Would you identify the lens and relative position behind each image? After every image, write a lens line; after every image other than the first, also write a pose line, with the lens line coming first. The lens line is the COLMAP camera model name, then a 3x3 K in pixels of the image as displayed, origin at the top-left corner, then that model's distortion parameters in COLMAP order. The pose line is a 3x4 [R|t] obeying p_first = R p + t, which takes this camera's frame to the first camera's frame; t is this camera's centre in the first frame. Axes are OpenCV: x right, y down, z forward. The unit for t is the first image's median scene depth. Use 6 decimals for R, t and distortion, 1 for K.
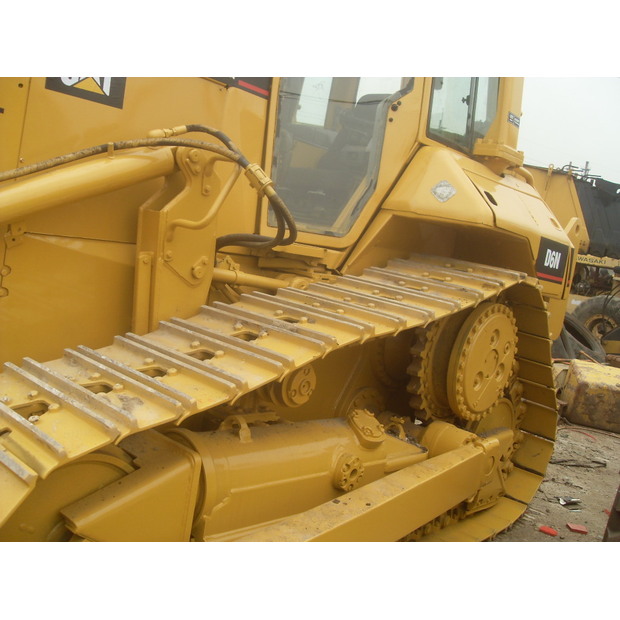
lens RADIAL K [[690.1, 0, 322.2], [0, 690.1, 309.7], [0, 0, 1]] dist [-0.185531, 0.187433]
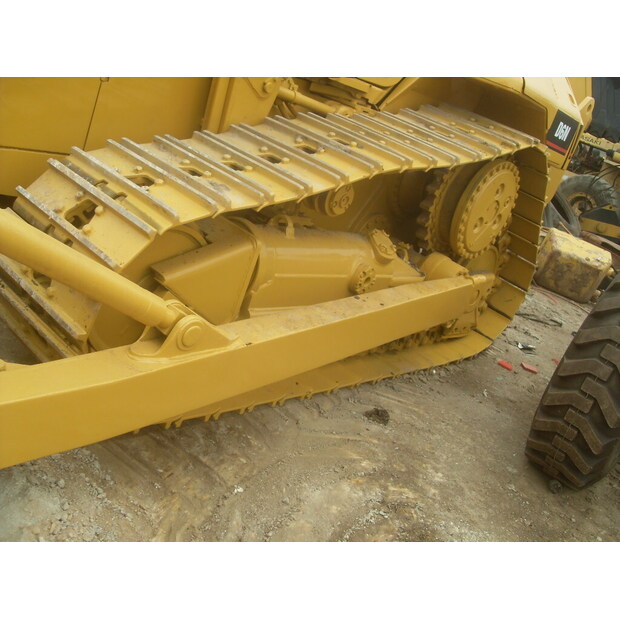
lens RADIAL K [[690.1, 0, 322.2], [0, 690.1, 309.7], [0, 0, 1]] dist [-0.185531, 0.187433]
pose [[0.985114, 0.159380, 0.064403, -0.093132], [-0.170231, 0.956583, 0.236581, 0.015491], [-0.023901, -0.244023, 0.969475, -0.163659]]
